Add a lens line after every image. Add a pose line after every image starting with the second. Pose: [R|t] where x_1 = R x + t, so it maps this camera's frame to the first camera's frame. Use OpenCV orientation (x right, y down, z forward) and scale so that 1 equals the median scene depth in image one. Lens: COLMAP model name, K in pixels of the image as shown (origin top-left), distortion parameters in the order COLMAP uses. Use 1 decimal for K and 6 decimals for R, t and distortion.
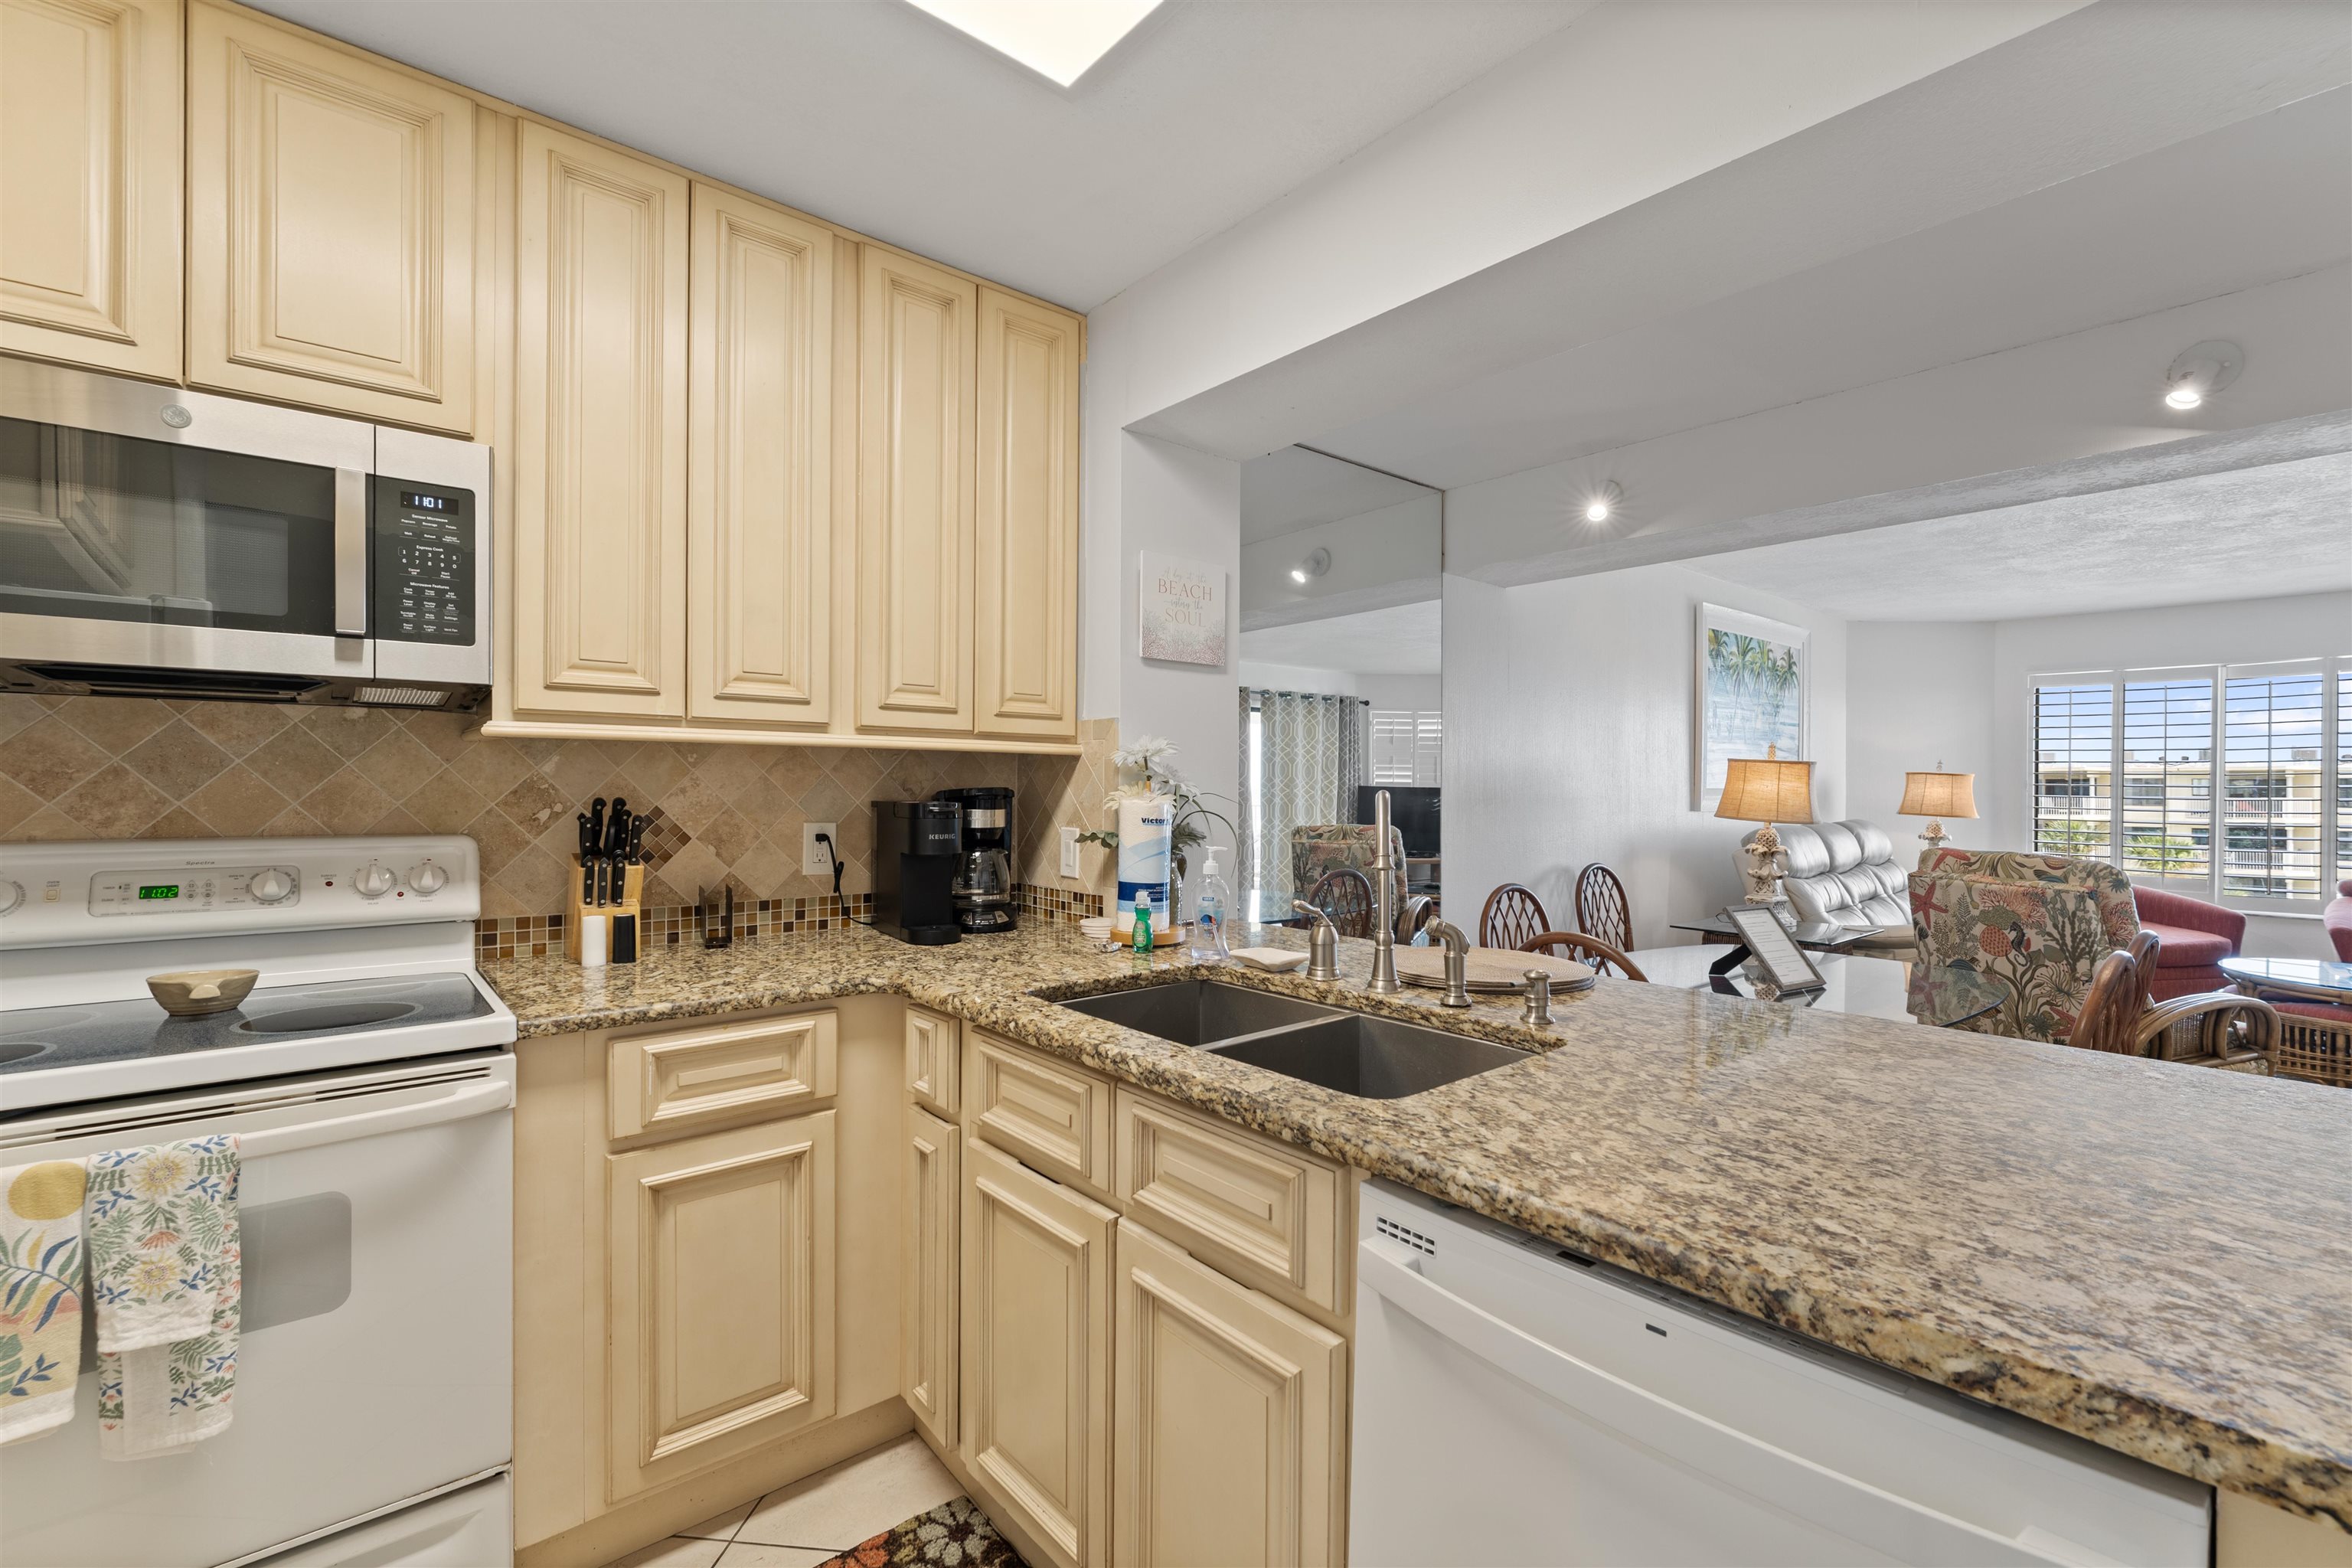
lens RADIAL K [[993.2, 0, 1168.8], [0, 993.2, 791.3], [0, 0, 1]] dist [-0.003558, 0.001181]
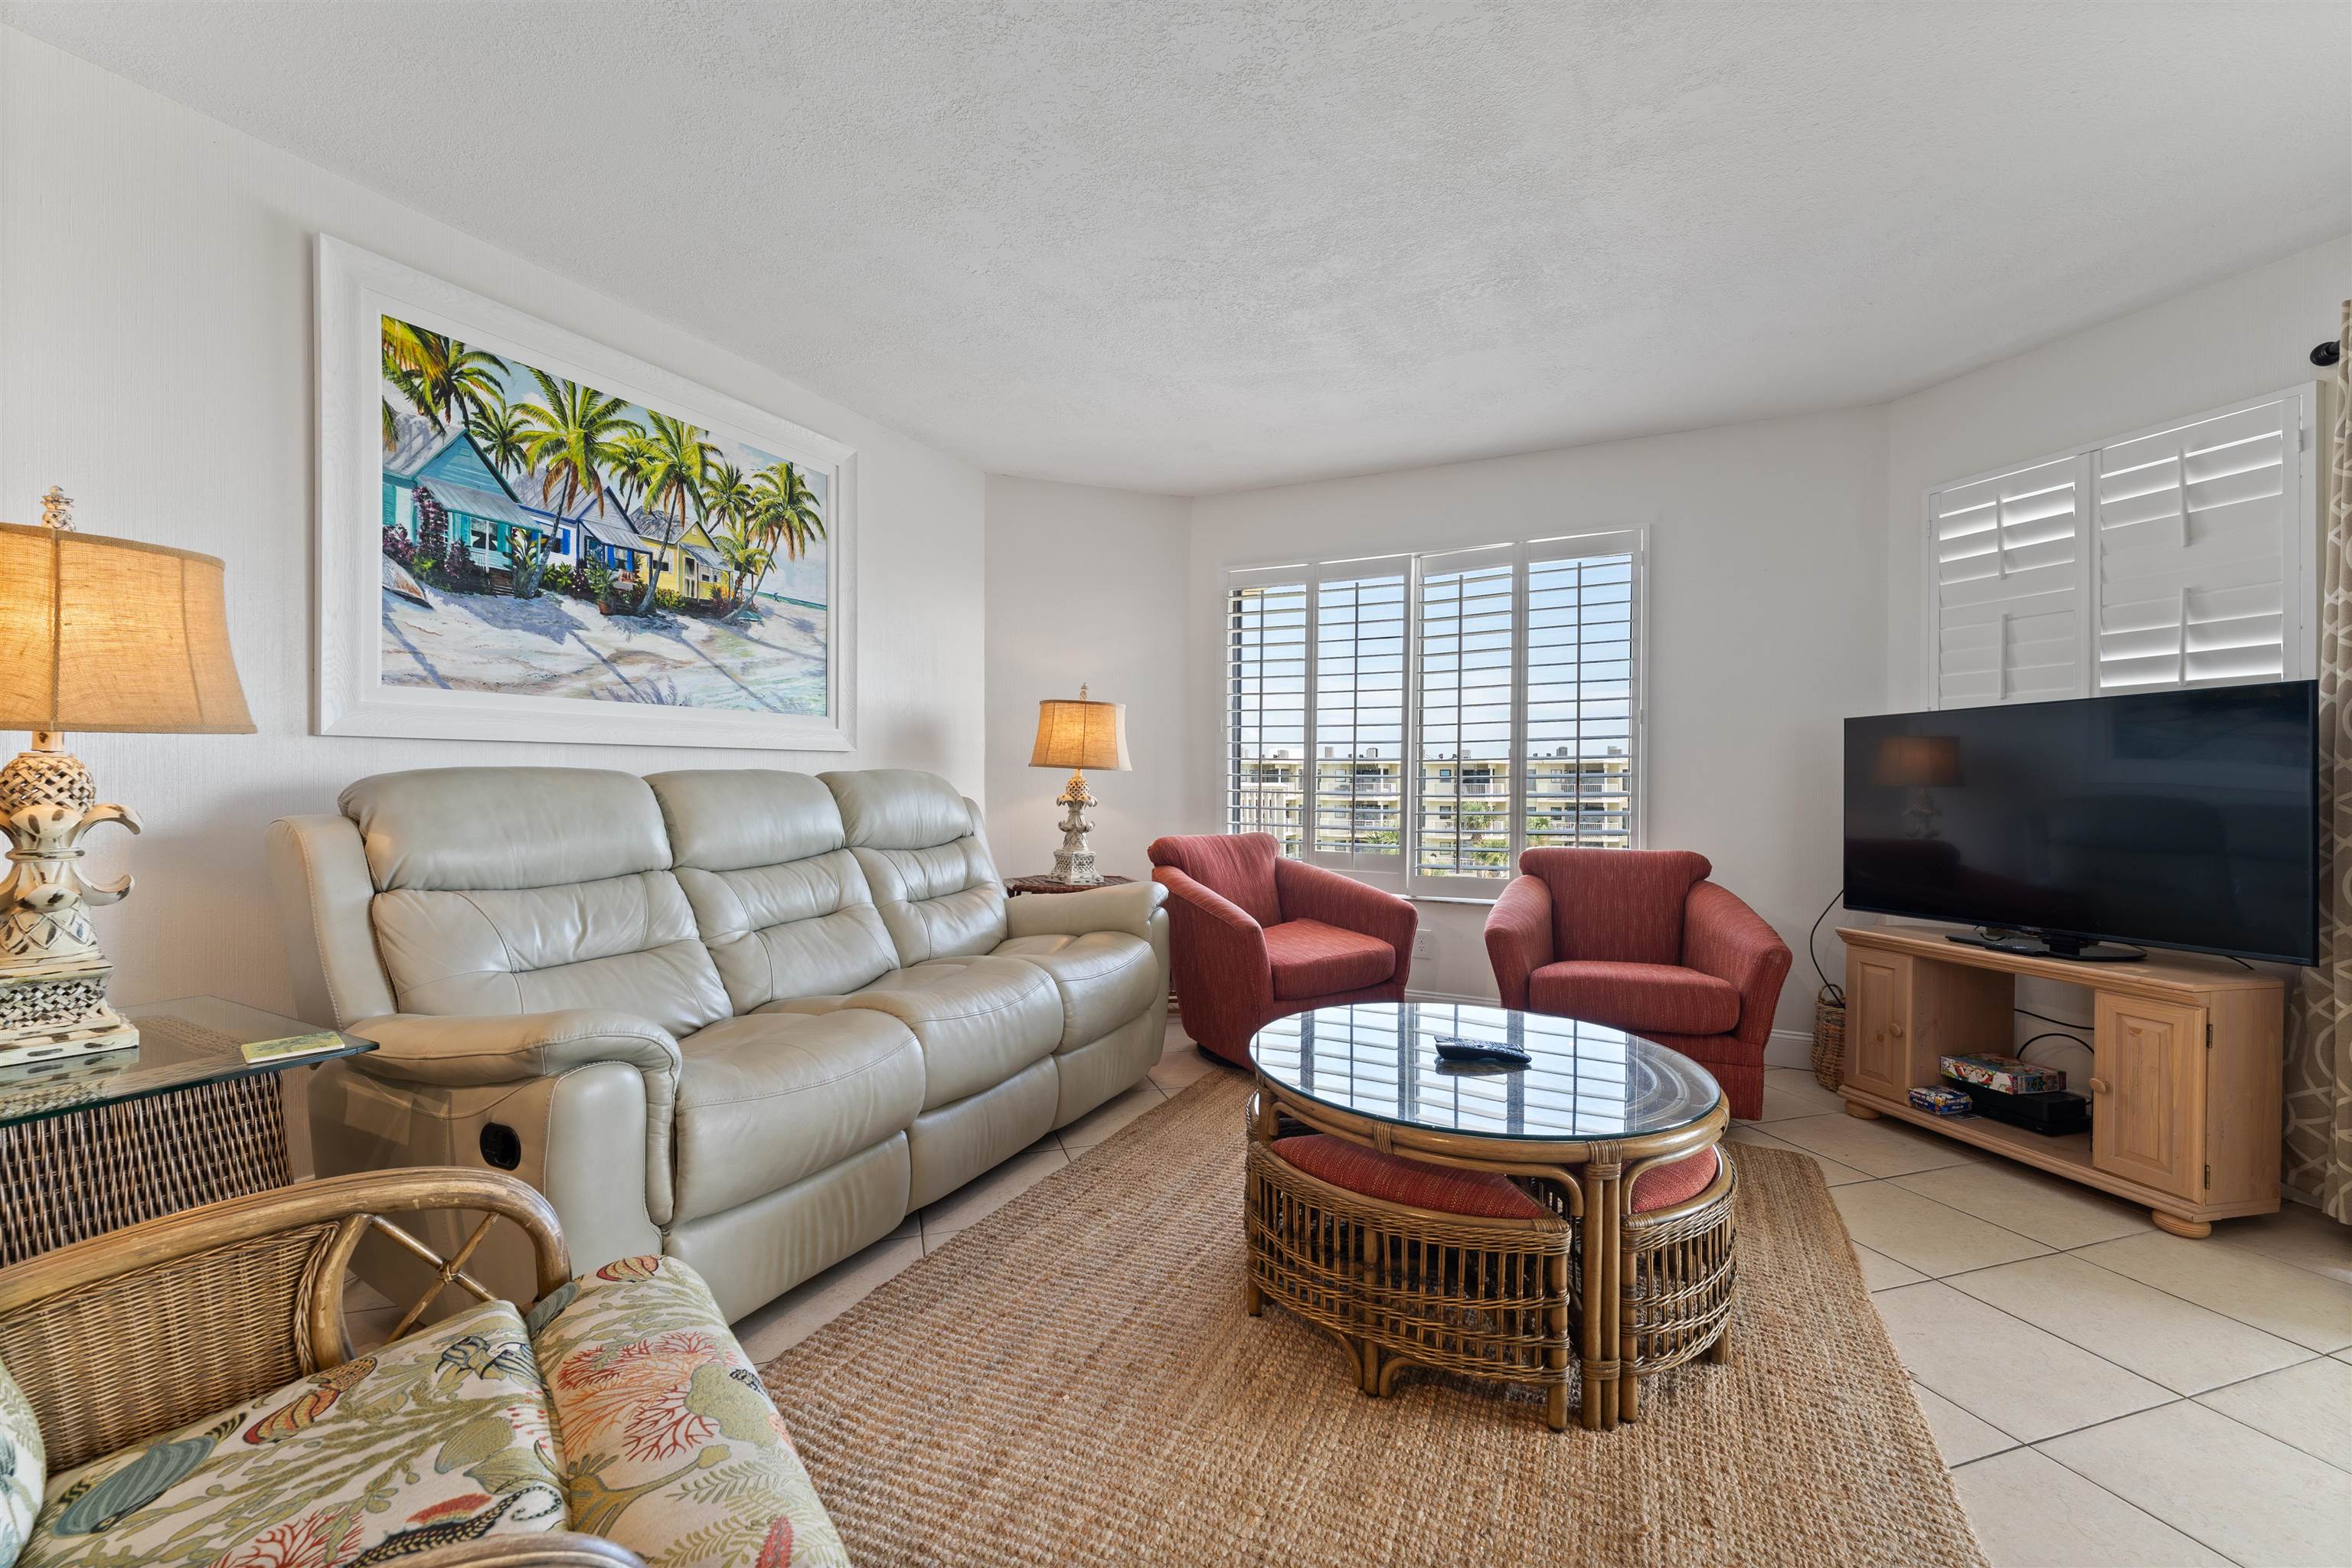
lens RADIAL K [[940.8, 0, 1160.9], [0, 940.8, 788.3], [0, 0, 1]] dist [-0.003603, -0.000052]
pose [[0.921797, -0.005423, 0.387636, 0.855440], [0.003705, 0.999980, 0.005180, 0.049943], [-0.387656, -0.003339, 0.921798, 0.603173]]
